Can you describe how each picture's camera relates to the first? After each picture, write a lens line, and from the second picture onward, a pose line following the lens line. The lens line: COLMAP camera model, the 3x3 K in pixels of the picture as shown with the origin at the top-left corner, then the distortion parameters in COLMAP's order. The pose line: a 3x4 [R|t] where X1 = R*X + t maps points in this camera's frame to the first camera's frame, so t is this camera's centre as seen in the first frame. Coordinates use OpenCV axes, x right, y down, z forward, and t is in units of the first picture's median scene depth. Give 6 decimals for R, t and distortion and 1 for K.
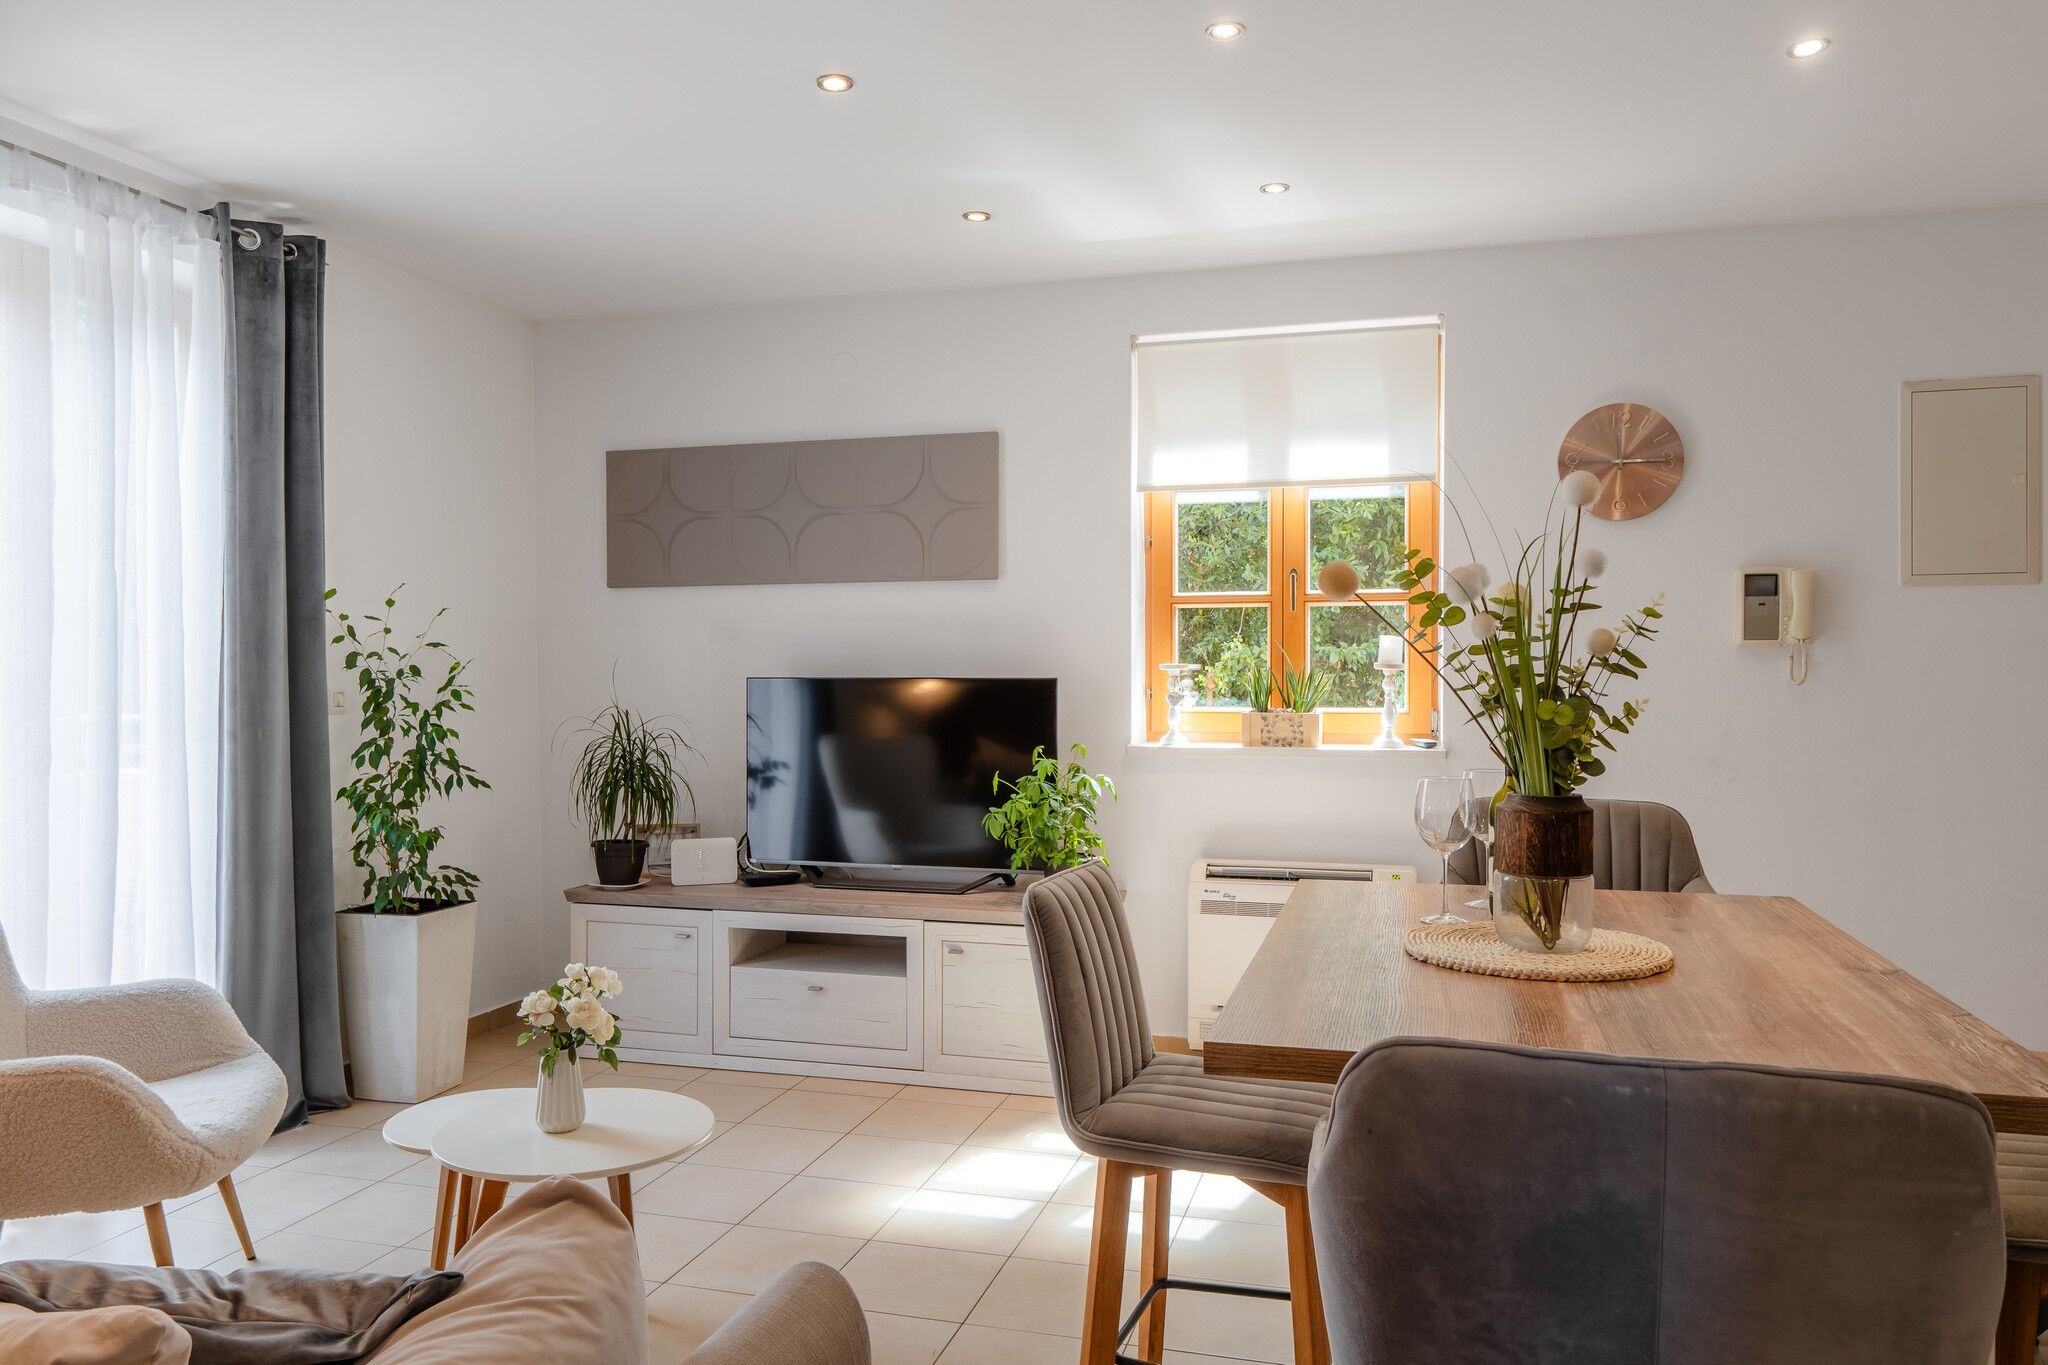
lens RADIAL K [[1423.8, 0, 1014.8], [0, 1423.8, 683.7], [0, 0, 1]] dist [0.001747, -0.008531]
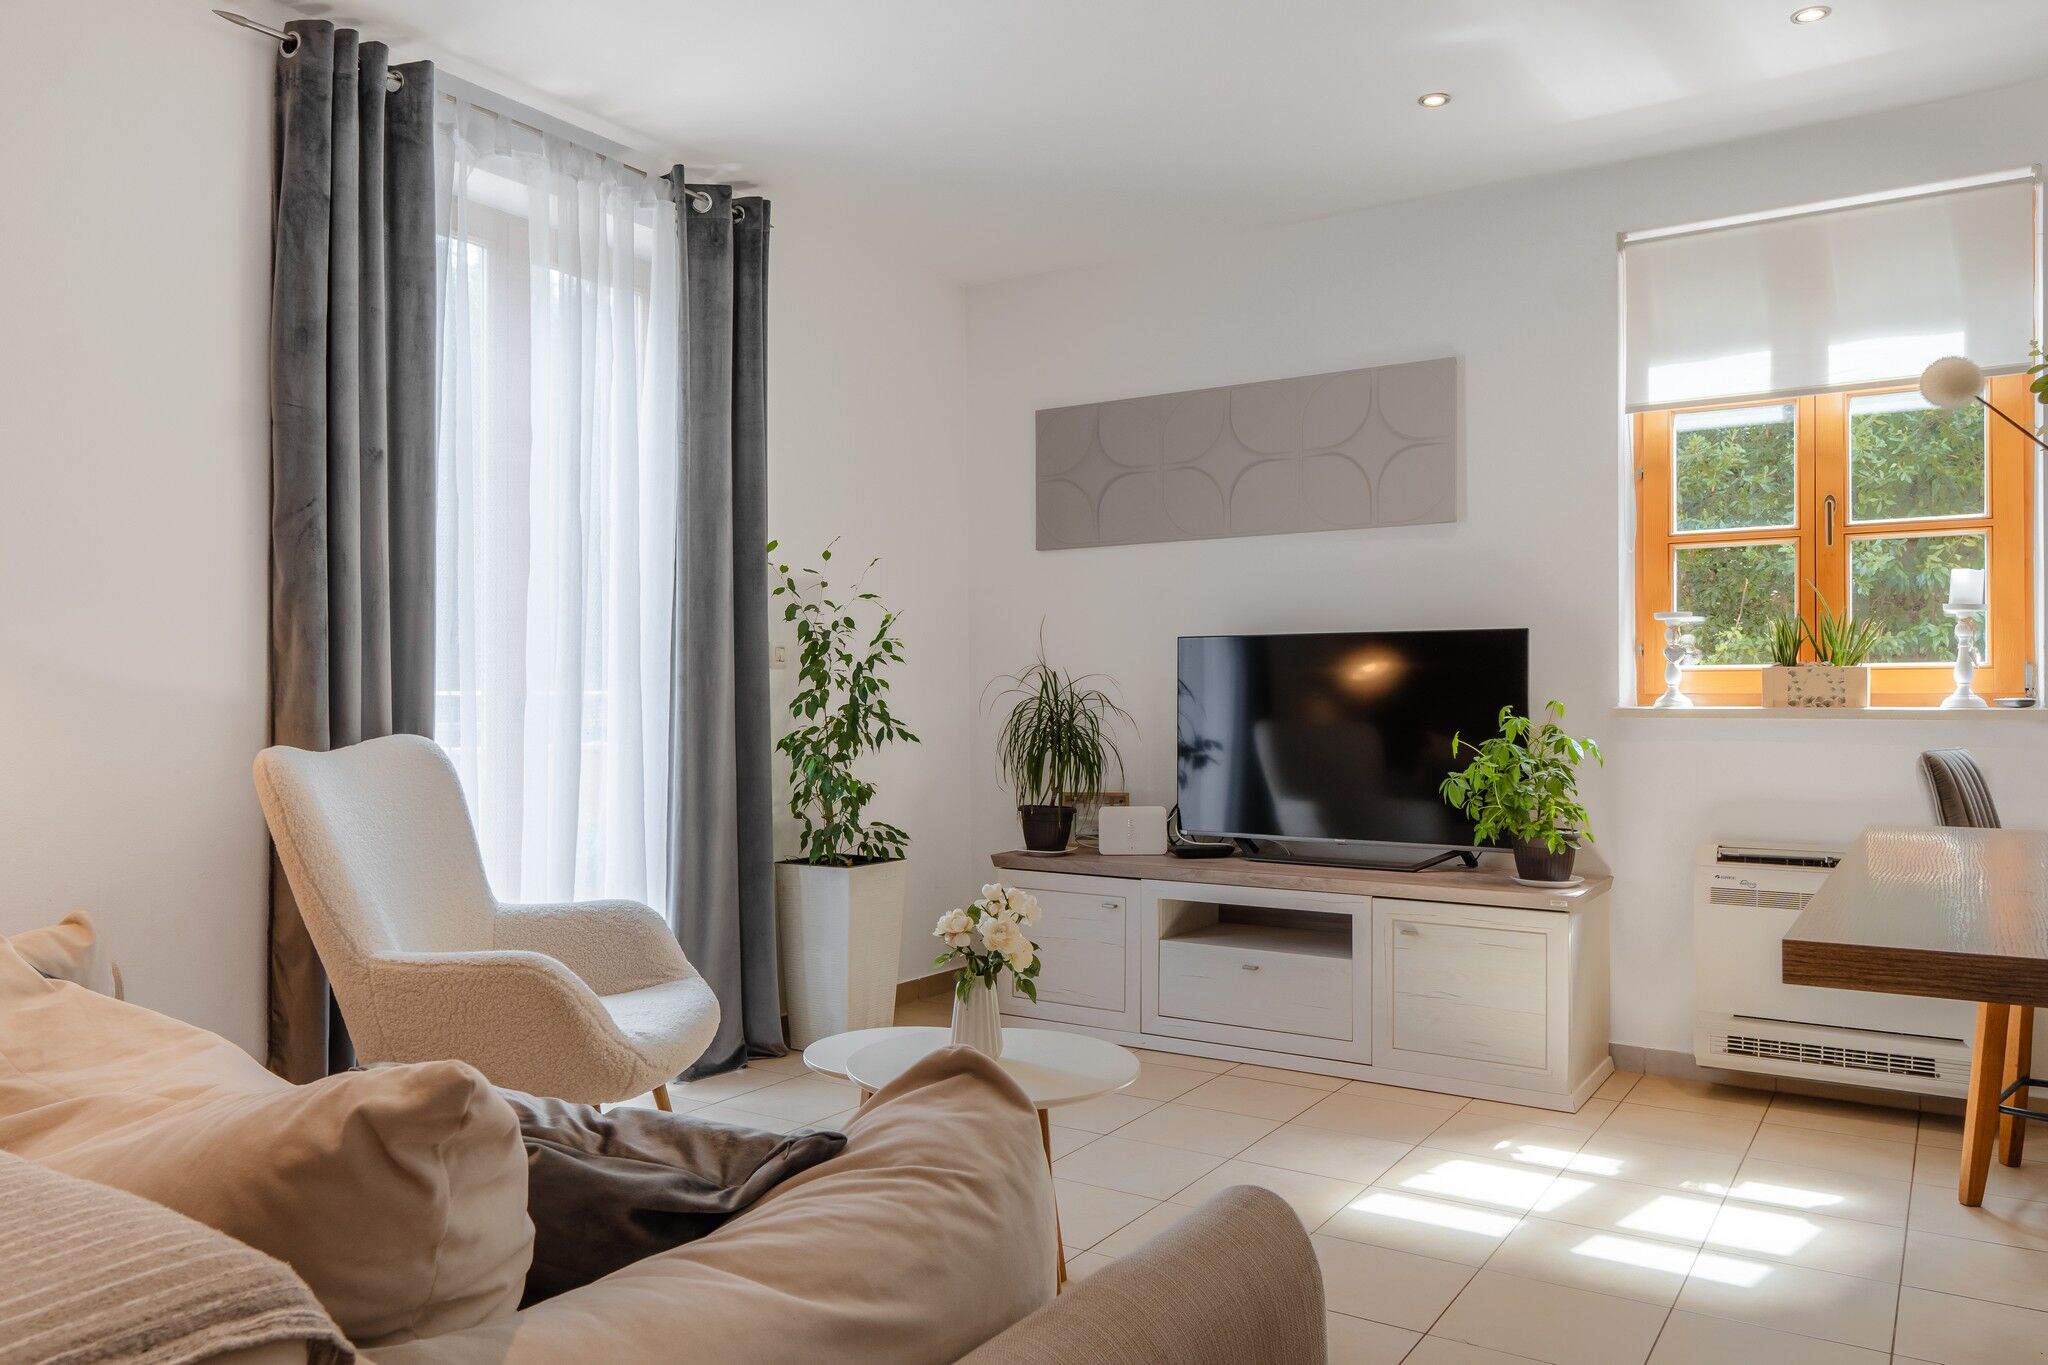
lens RADIAL K [[1459.0, 0, 1018.6], [0, 1459.0, 678.8], [0, 0, 1]] dist [0.001721, -0.001710]
pose [[0.956712, -0.000624, -0.291036, -0.009995], [-0.004617, 0.999839, -0.017320, 0.048814], [0.291000, 0.017914, 0.956555, 0.058075]]
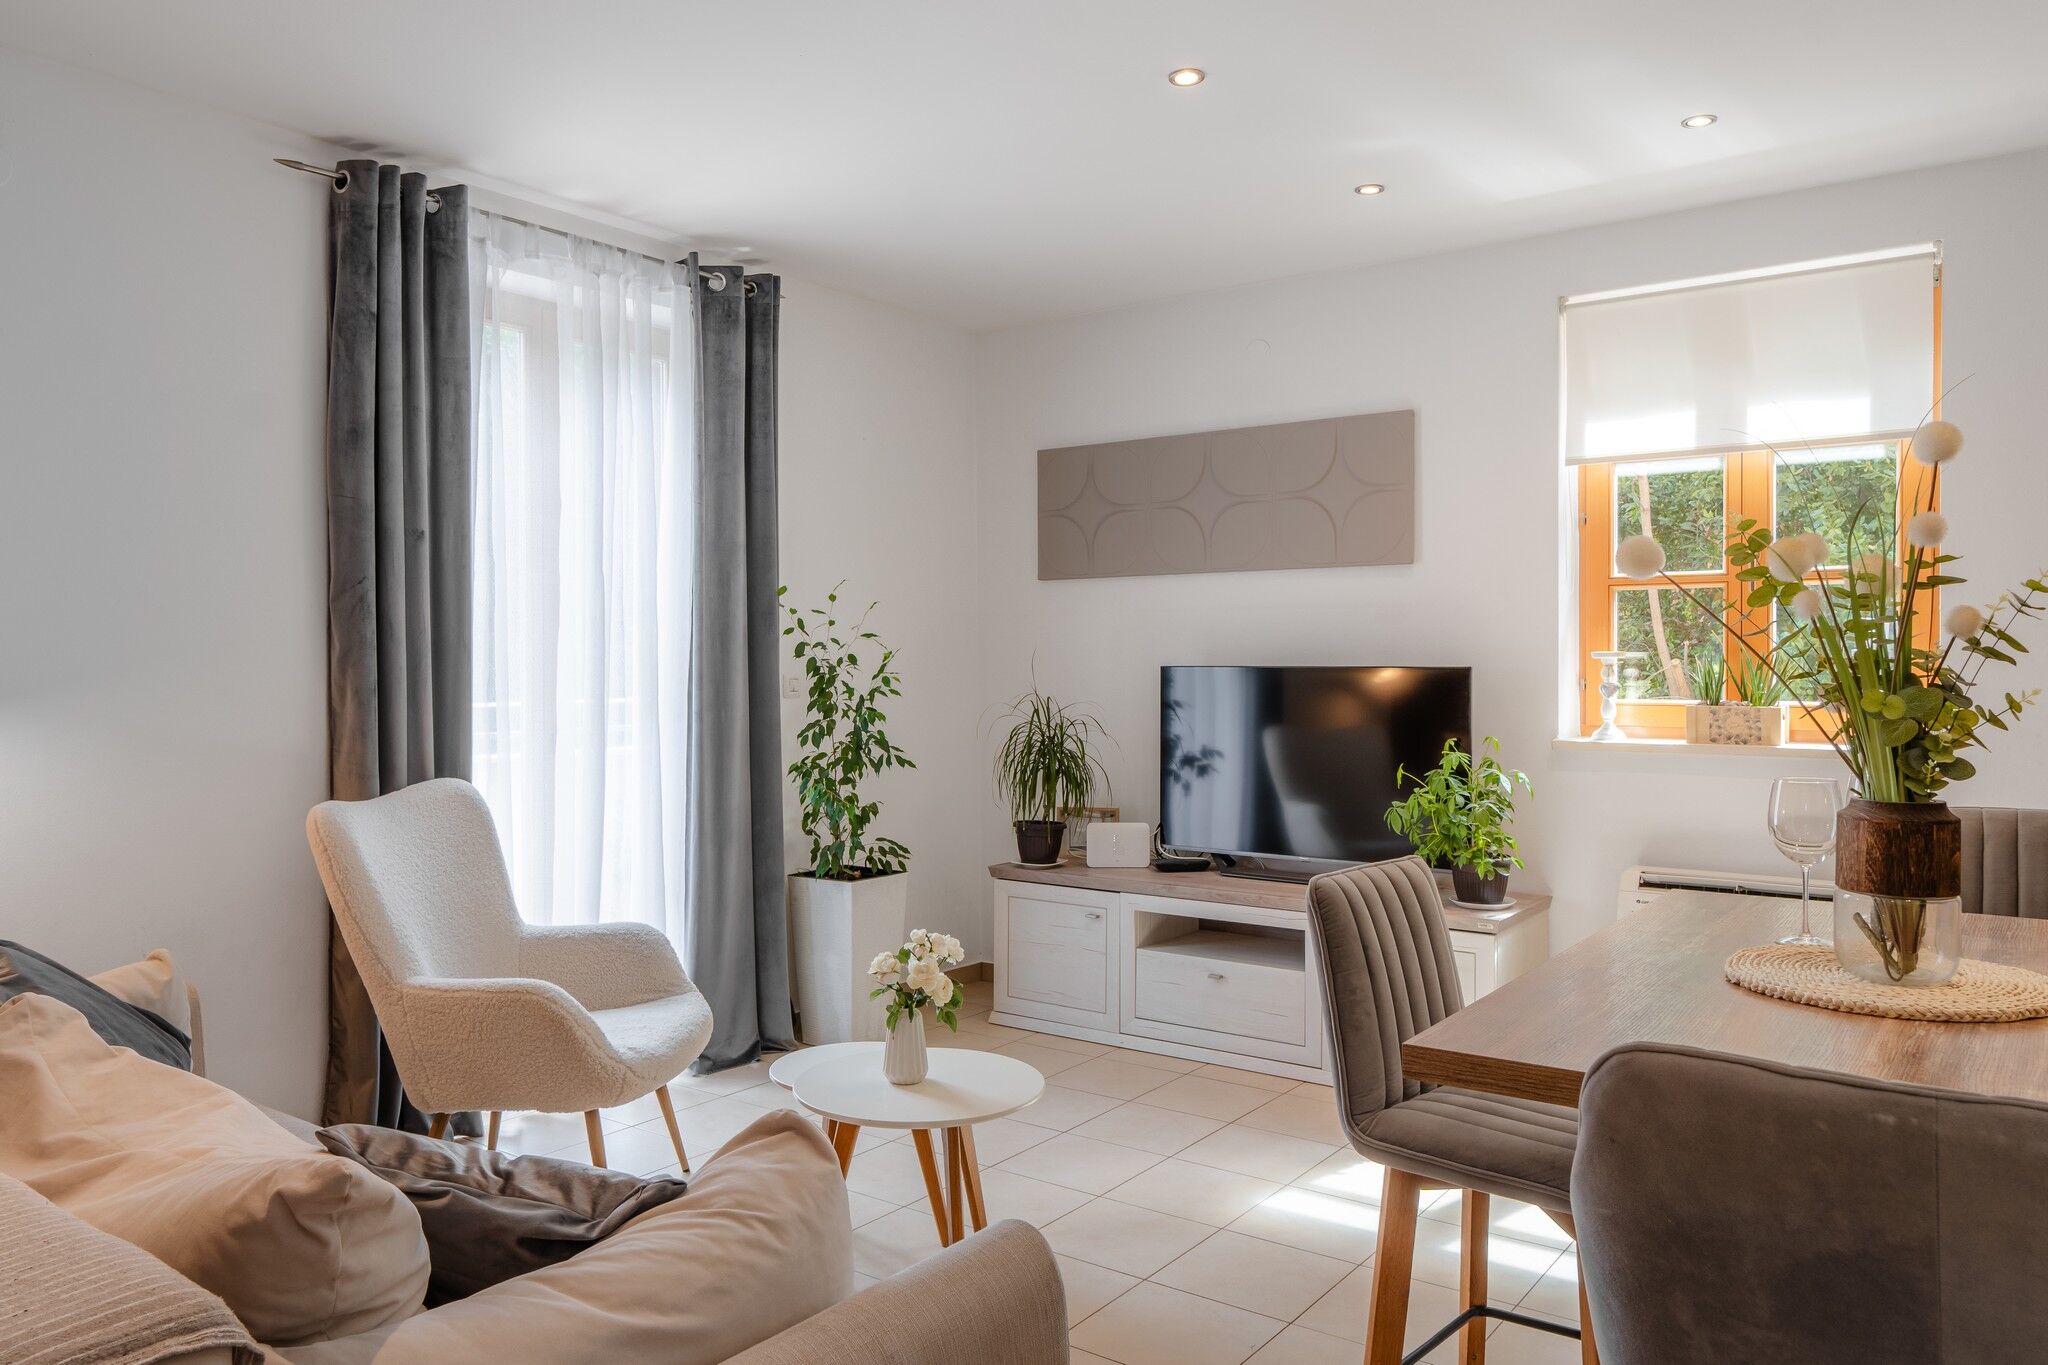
lens RADIAL K [[1434.8, 0, 1013.5], [0, 1434.8, 668.2], [0, 0, 1]] dist [0.003720, -0.004248]
pose [[0.938111, 0.001643, -0.346330, 0.082415], [-0.003090, 0.999989, -0.003624, 0.001482], [0.346320, 0.004470, 0.938106, 0.002191]]
